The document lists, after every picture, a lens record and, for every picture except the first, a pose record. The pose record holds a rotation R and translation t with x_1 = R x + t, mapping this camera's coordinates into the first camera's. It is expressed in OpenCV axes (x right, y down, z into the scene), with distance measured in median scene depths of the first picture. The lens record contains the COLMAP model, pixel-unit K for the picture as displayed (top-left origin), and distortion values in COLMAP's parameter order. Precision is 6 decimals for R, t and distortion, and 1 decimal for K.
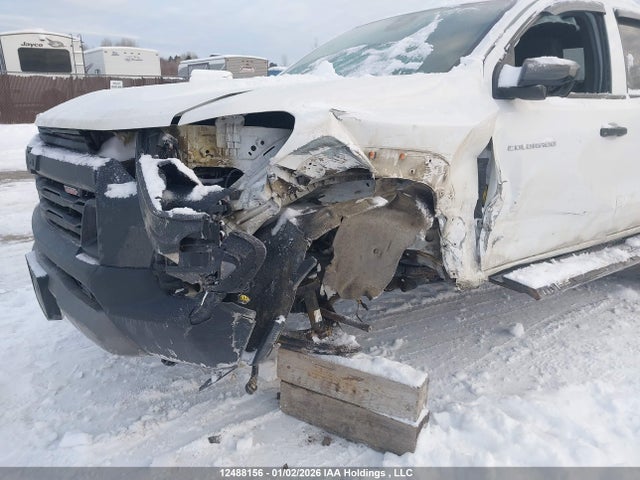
lens RADIAL K [[498.4, 0, 320.0], [0, 498.4, 240.0], [0, 0, 1]] dist [0.013758, -0.005034]
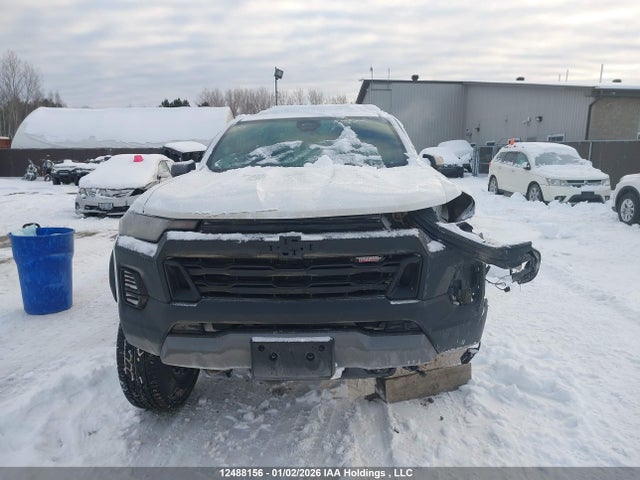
lens RADIAL K [[498.4, 0, 320.0], [0, 498.4, 240.0], [0, 0, 1]] dist [0.013758, -0.005034]
pose [[0.601292, -0.143210, 0.786091, -1.285308], [0.236536, 0.971615, -0.003921, -0.141767], [-0.763216, 0.188297, 0.618098, 0.221076]]
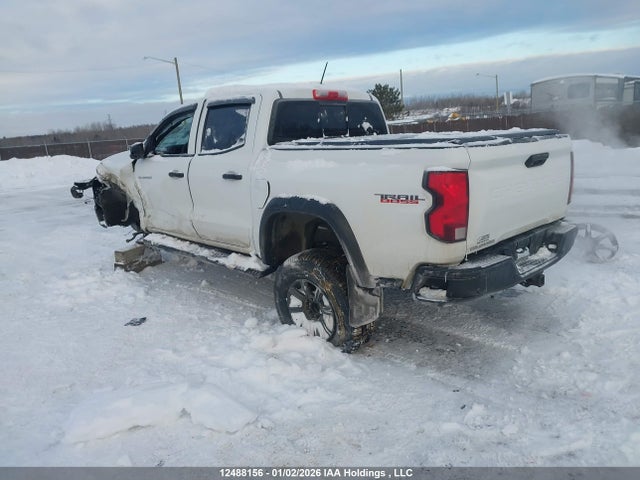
lens RADIAL K [[490.9, 0, 323.2], [0, 490.9, 243.4], [0, 0, 1]] dist [0.131189, -0.201992]
pose [[0.149819, 0.189132, -0.970455, 3.031514], [-0.214117, 0.964447, 0.154906, -0.452067], [0.965250, 0.184584, 0.184989, 1.497116]]
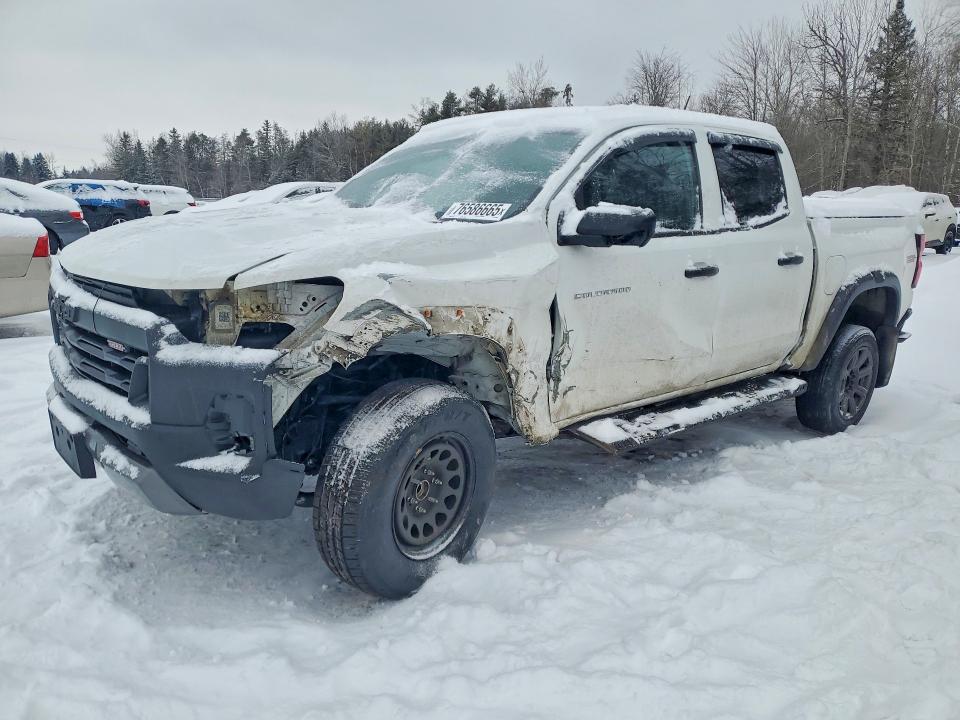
lens RADIAL K [[753.7, 0, 480.0], [0, 753.7, 360.0], [0, 0, 1]] dist [0.030316, -0.005075]
pose [[0.996114, 0.002396, 0.088045, 0.067069], [-0.001296, 0.999920, -0.012553, -0.041878], [-0.088068, 0.012390, 0.996037, -0.436542]]
